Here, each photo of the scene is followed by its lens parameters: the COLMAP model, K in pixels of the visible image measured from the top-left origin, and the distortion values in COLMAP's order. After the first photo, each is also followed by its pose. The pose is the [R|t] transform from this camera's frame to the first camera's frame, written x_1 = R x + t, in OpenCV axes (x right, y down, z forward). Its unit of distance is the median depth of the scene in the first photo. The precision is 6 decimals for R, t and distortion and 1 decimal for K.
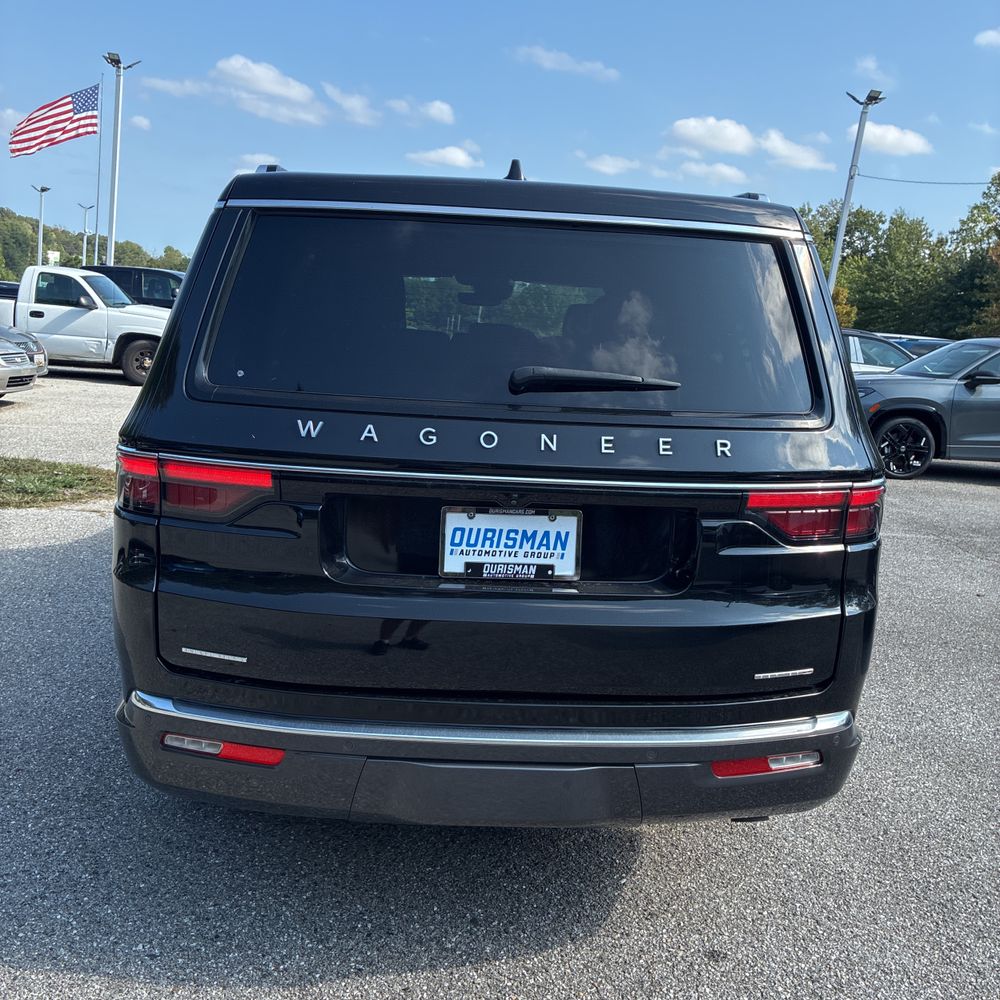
lens RADIAL K [[1027.0, 0, 495.4], [0, 1027.0, 493.4], [0, 0, 1]] dist [0.023339, 0.000000]
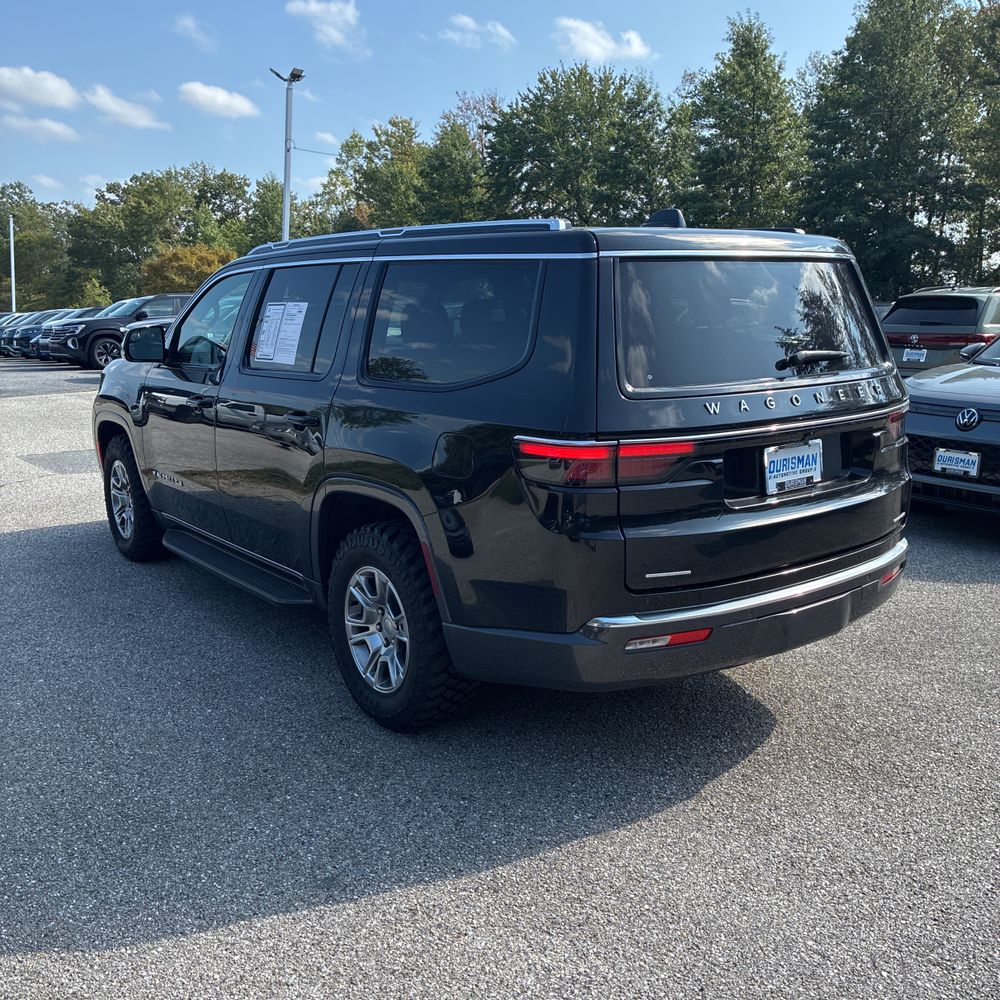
lens RADIAL K [[1027.0, 0, 505.1], [0, 1027.0, 495.7], [0, 0, 1]] dist [0.023339, 0.000000]
pose [[0.819832, -0.170994, 0.546477, -0.169452], [0.150086, 0.985174, 0.083103, -0.014407], [-0.552585, 0.013888, 0.833341, -0.008538]]
